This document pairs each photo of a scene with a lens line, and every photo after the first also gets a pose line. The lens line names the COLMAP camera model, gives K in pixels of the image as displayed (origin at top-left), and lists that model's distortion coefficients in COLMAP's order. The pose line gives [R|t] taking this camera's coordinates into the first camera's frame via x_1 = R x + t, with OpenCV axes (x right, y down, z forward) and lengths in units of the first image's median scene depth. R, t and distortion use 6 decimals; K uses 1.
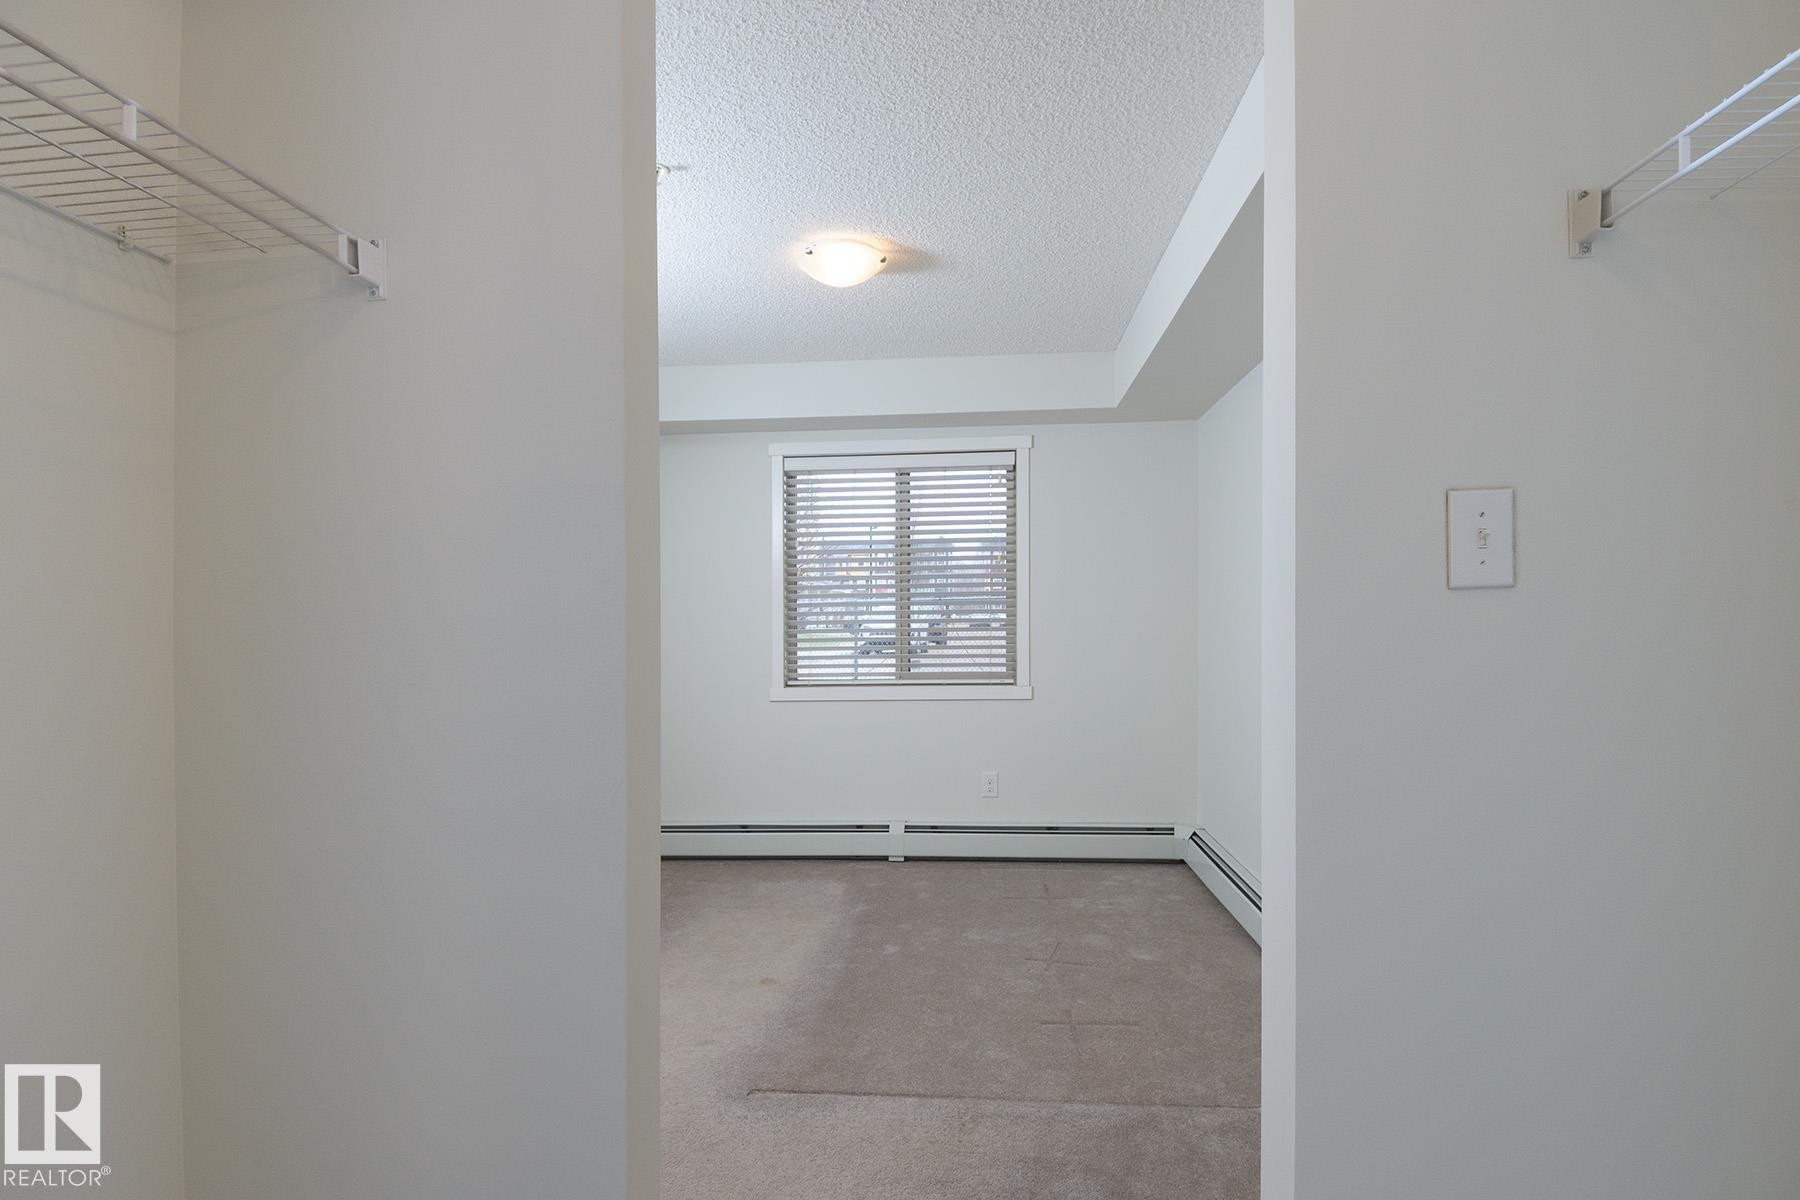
lens RADIAL K [[911.0, 0, 896.3], [0, 911.0, 598.8], [0, 0, 1]] dist [-0.001053, -0.007665]
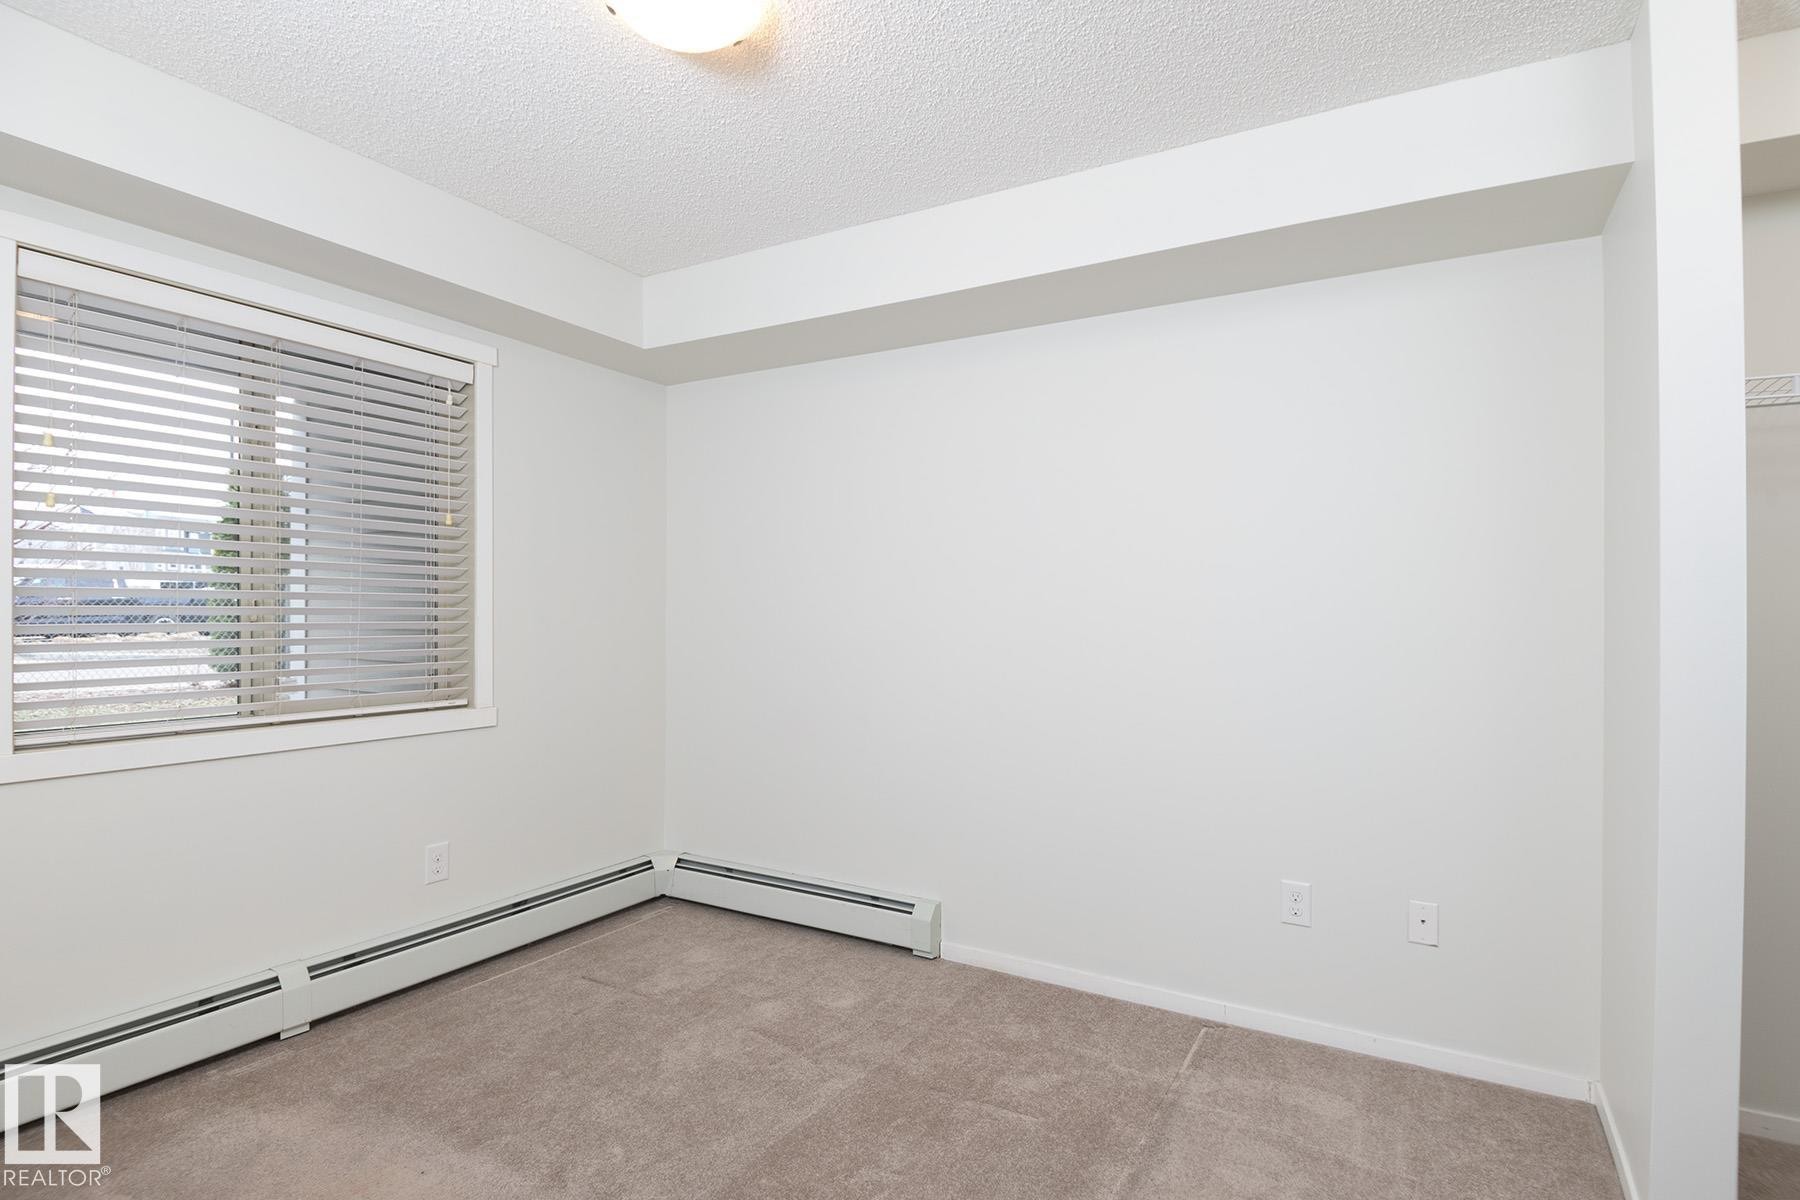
lens RADIAL K [[911.0, 0, 892.5], [0, 911.0, 606.3], [0, 0, 1]] dist [-0.001053, -0.007665]
pose [[0.392704, 0.023127, 0.919374, -0.377319], [-0.040846, 0.999136, -0.007686, 0.011447], [-0.918757, -0.034535, 0.393309, 0.448094]]
